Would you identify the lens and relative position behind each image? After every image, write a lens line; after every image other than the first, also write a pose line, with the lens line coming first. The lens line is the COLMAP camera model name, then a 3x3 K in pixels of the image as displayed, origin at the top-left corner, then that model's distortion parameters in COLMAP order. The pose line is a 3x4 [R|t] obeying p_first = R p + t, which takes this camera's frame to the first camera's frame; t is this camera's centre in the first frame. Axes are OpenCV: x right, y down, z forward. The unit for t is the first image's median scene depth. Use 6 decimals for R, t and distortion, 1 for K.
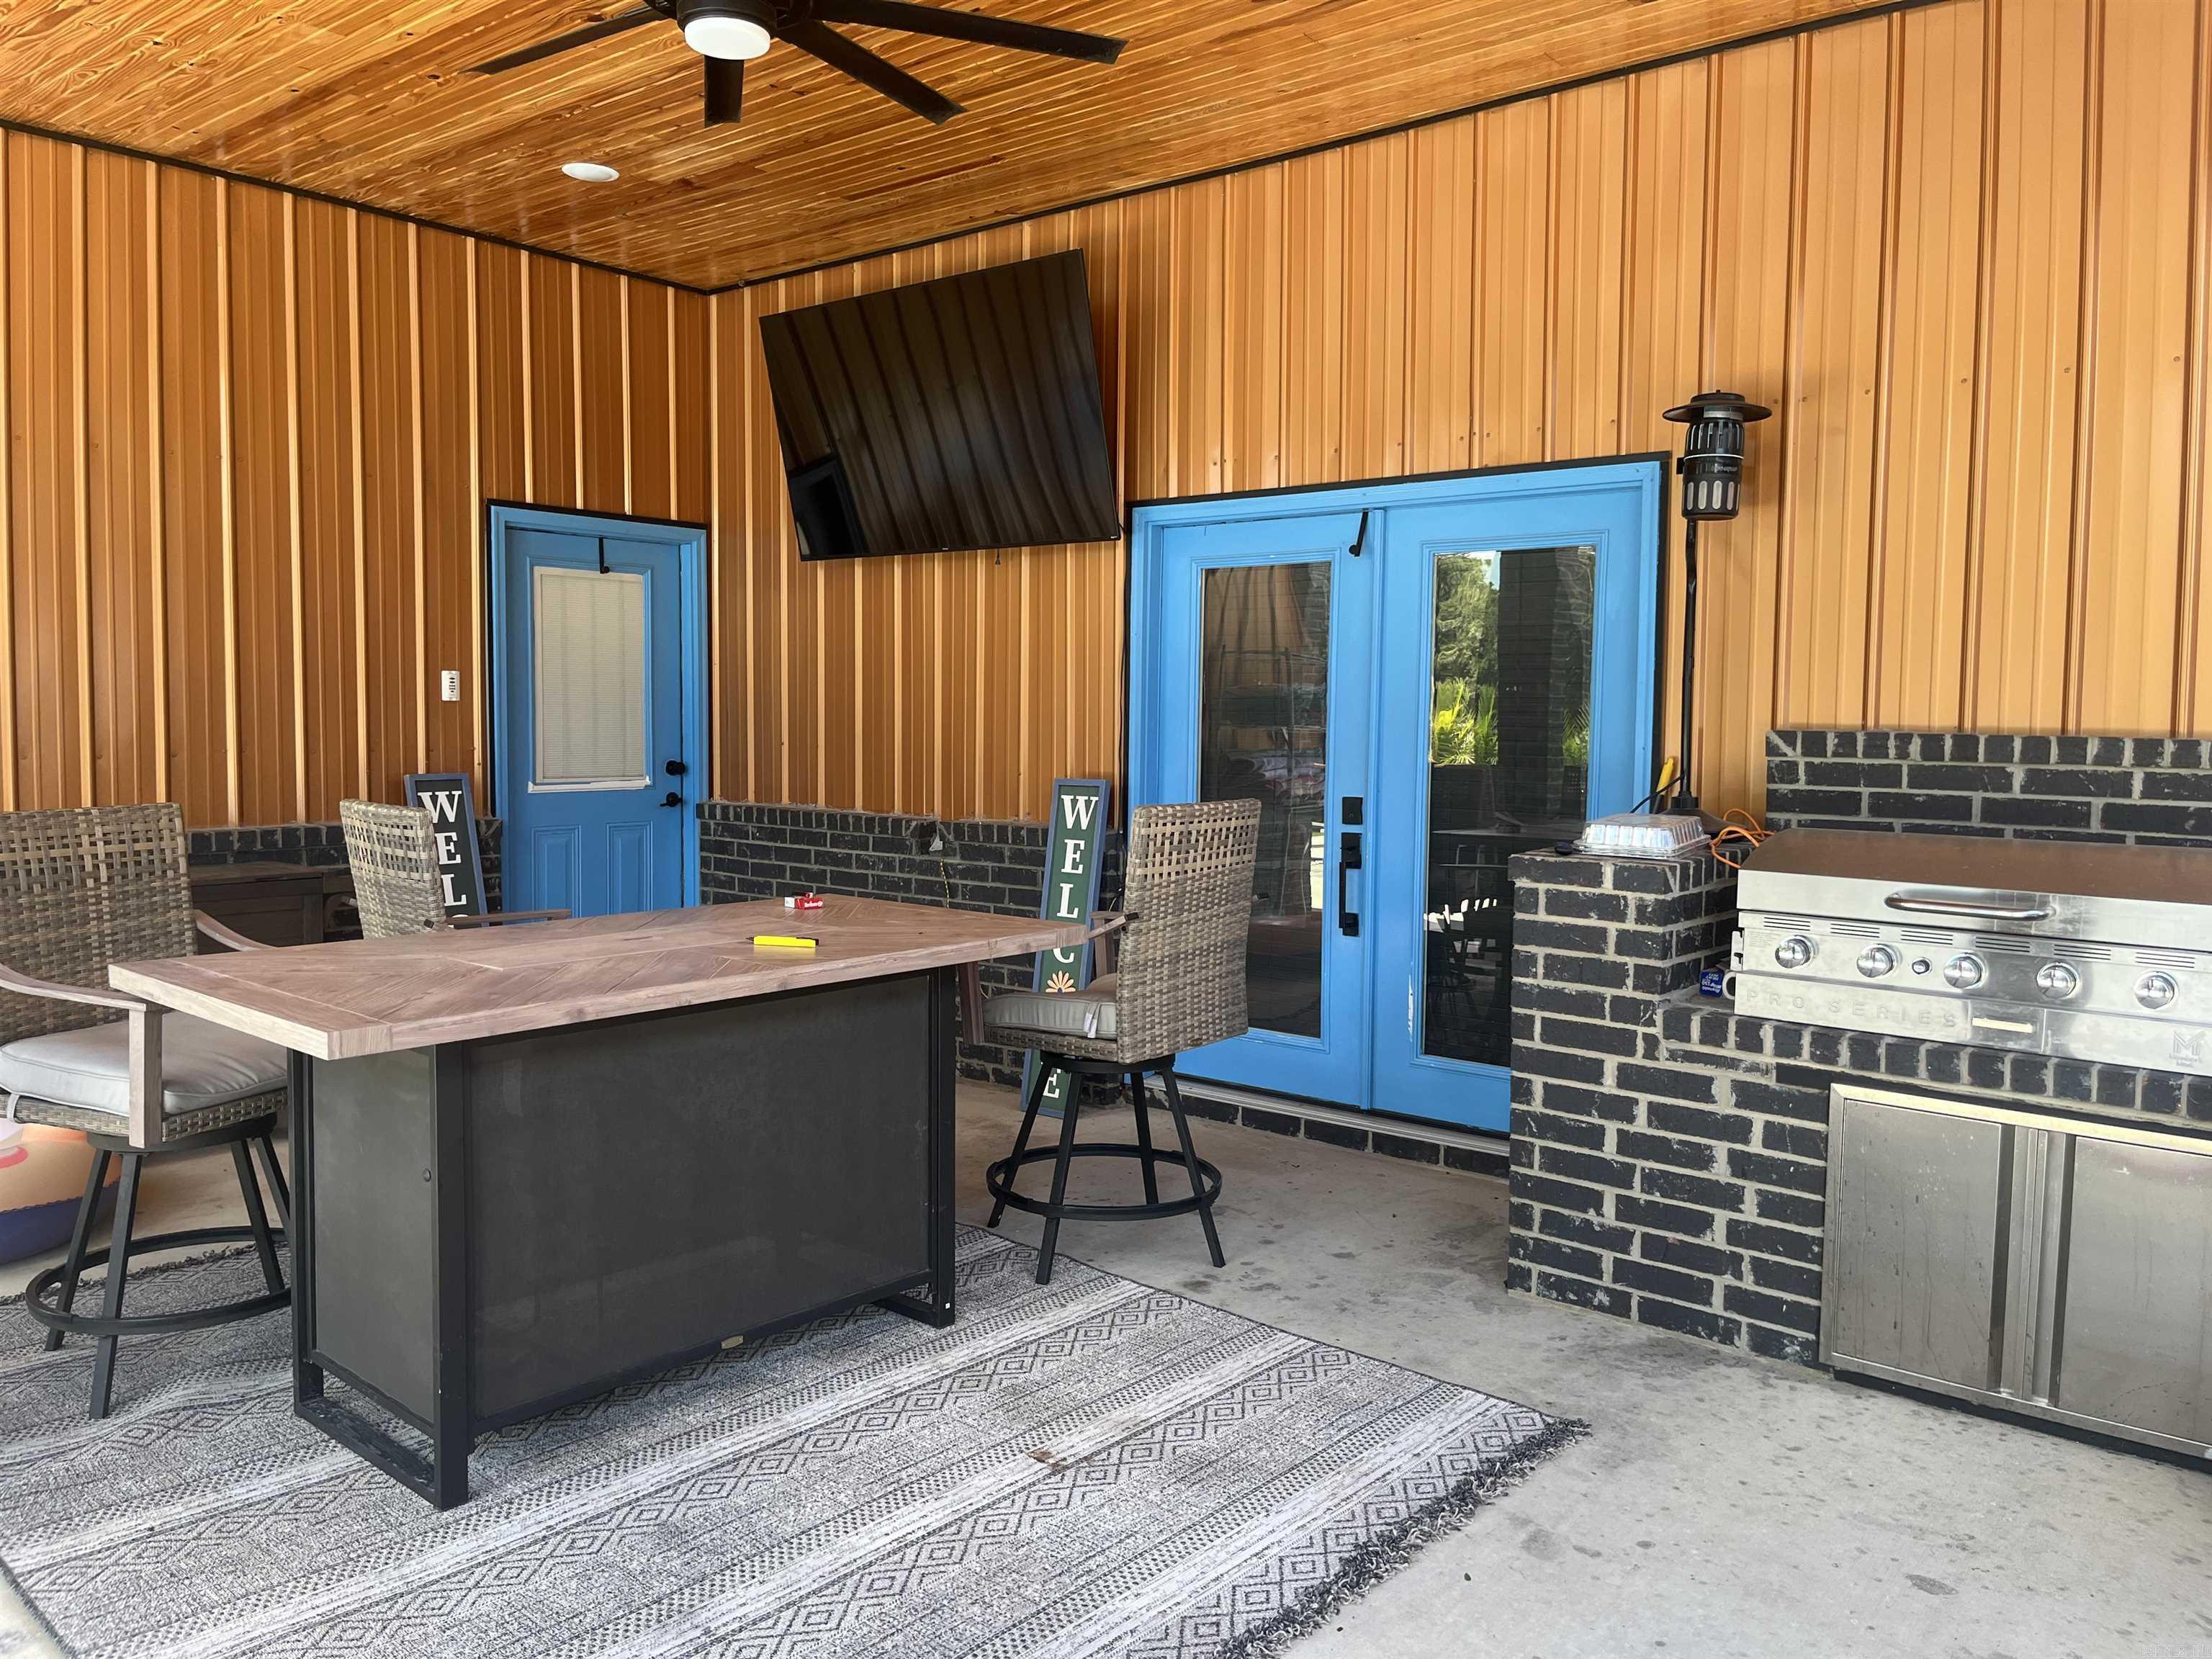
lens RADIAL K [[1683.5, 0, 1109.1], [0, 1683.5, 830.8], [0, 0, 1]] dist [0.011491, 0.001615]
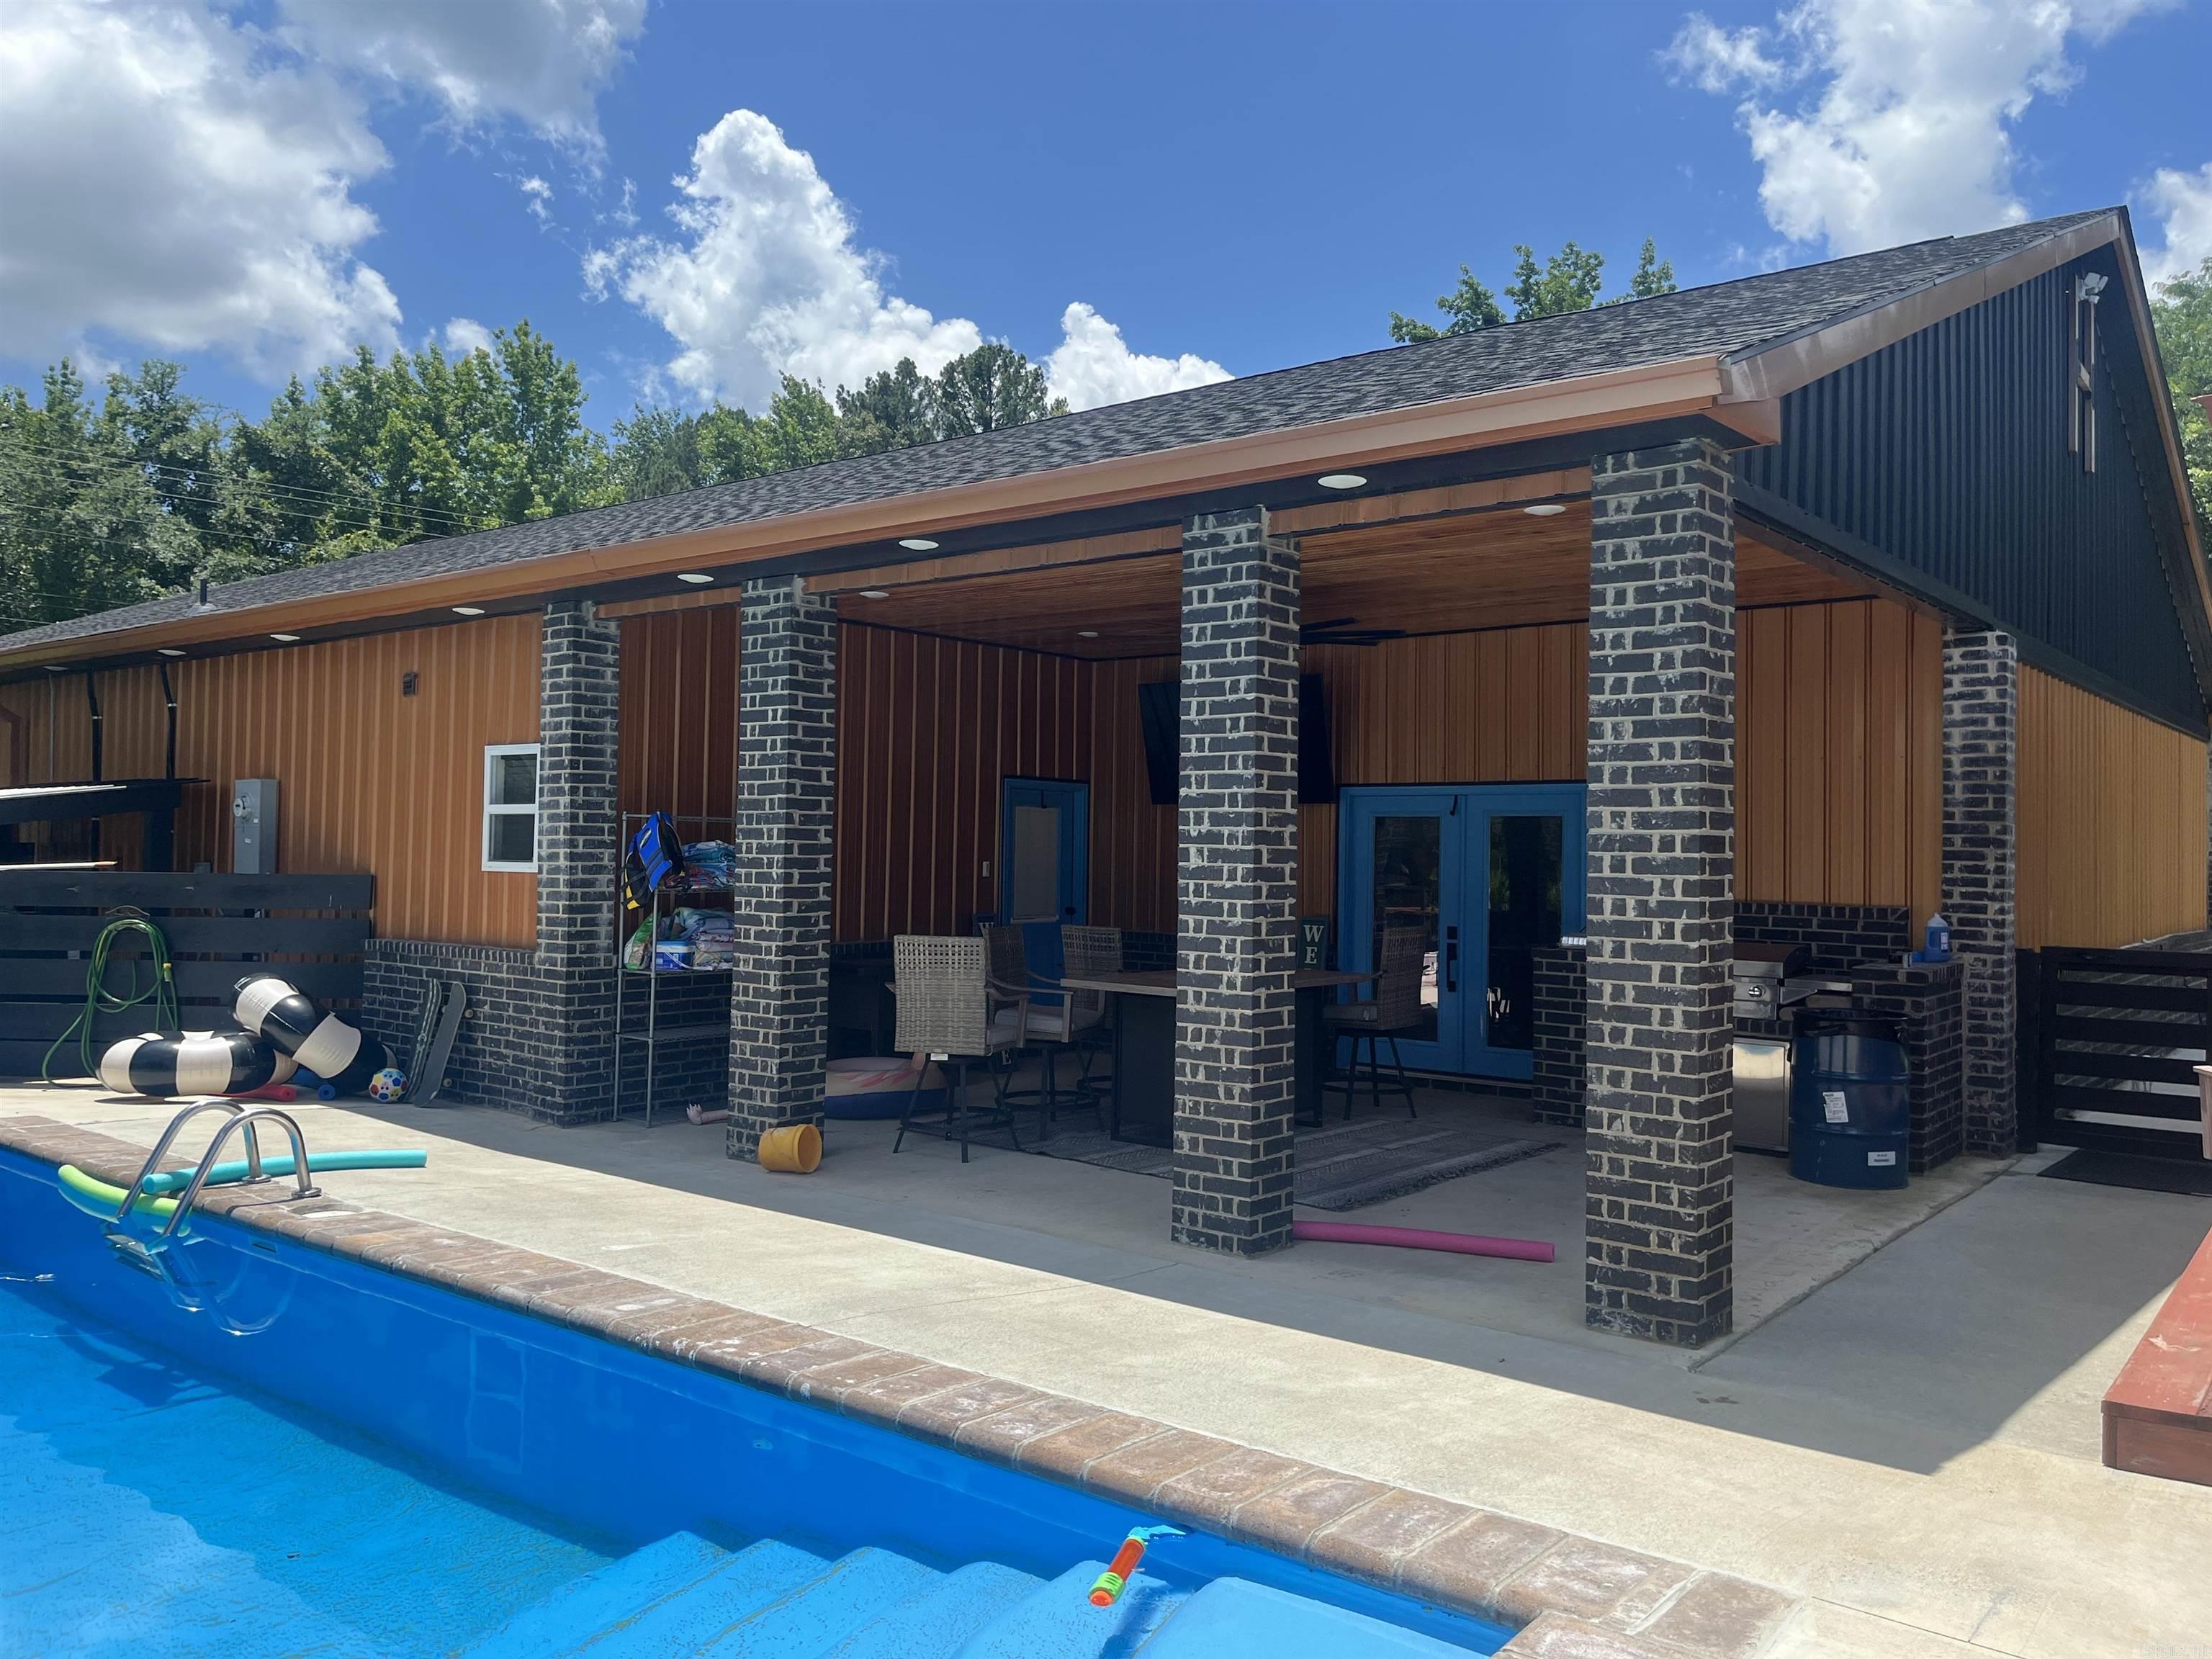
lens RADIAL K [[1683.5, 0, 1102.0], [0, 1683.5, 821.1], [0, 0, 1]] dist [0.011491, 0.001615]
pose [[0.999903, 0.004045, 0.013312, -0.337096], [-0.002860, 0.996130, -0.087850, 0.036882], [-0.013616, 0.087804, 0.996045, -1.168226]]
